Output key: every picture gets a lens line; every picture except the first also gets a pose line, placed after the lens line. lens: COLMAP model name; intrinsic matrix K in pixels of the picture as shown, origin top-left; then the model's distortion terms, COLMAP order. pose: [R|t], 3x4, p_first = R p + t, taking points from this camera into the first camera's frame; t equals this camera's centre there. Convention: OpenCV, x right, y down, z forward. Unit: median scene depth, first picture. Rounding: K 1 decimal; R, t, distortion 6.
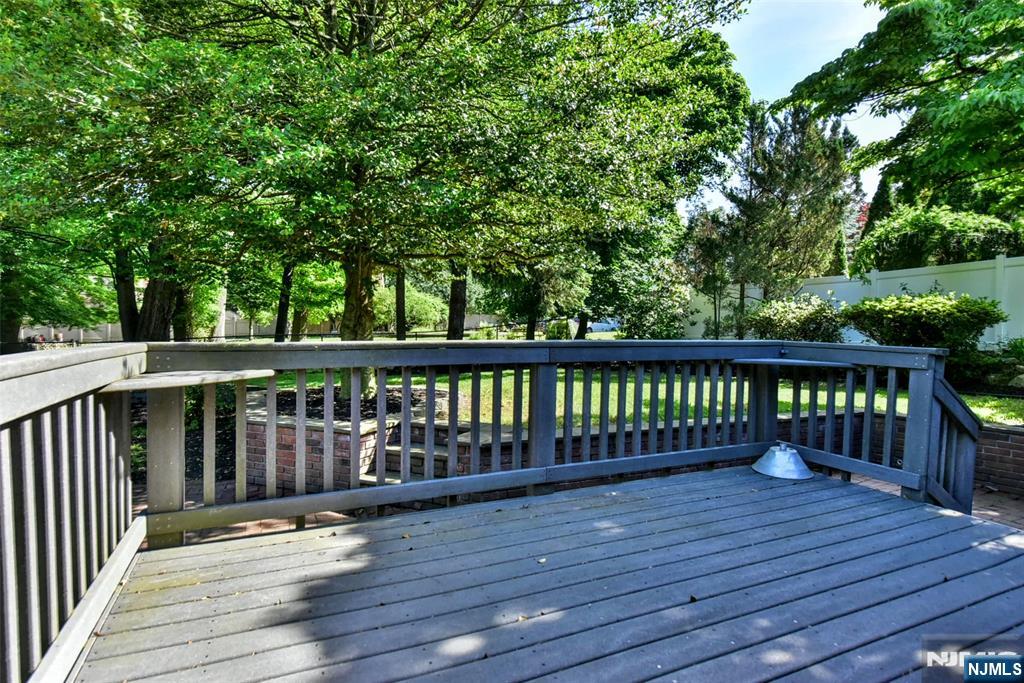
lens RADIAL K [[549.9, 0, 513.9], [0, 549.9, 339.0], [0, 0, 1]] dist [-0.007256, -0.000618]
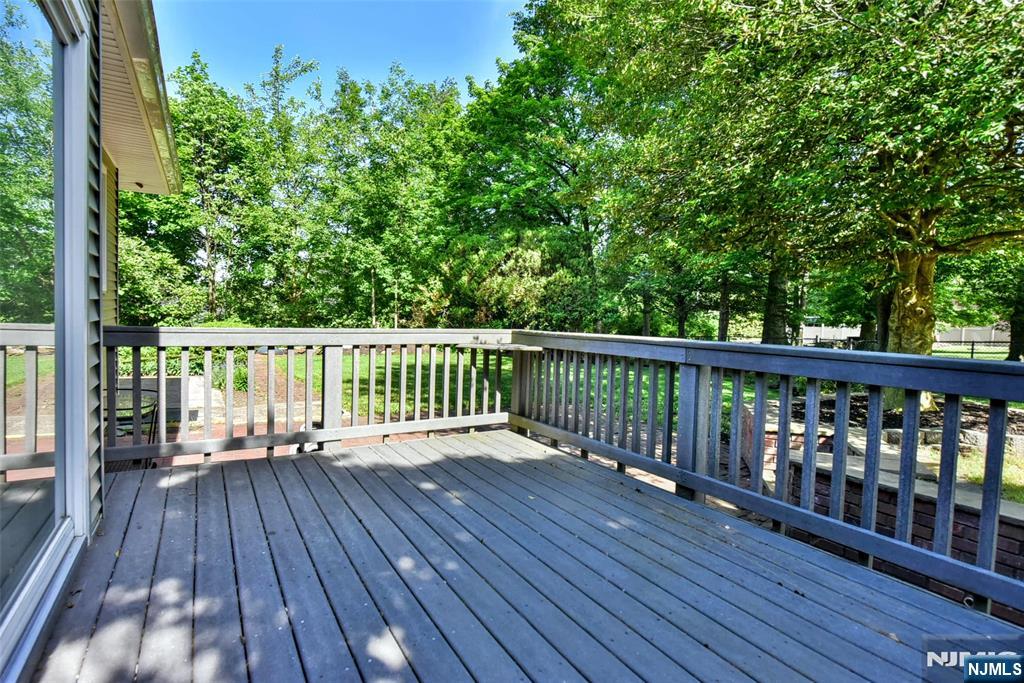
lens RADIAL K [[534.3, 0, 513.4], [0, 534.3, 343.1], [0, 0, 1]] dist [-0.006082, -0.000291]
pose [[0.097277, 0.040868, -0.994418, 1.266689], [-0.059933, 0.997584, 0.035135, -0.011157], [0.993451, 0.056181, 0.099491, 0.779743]]
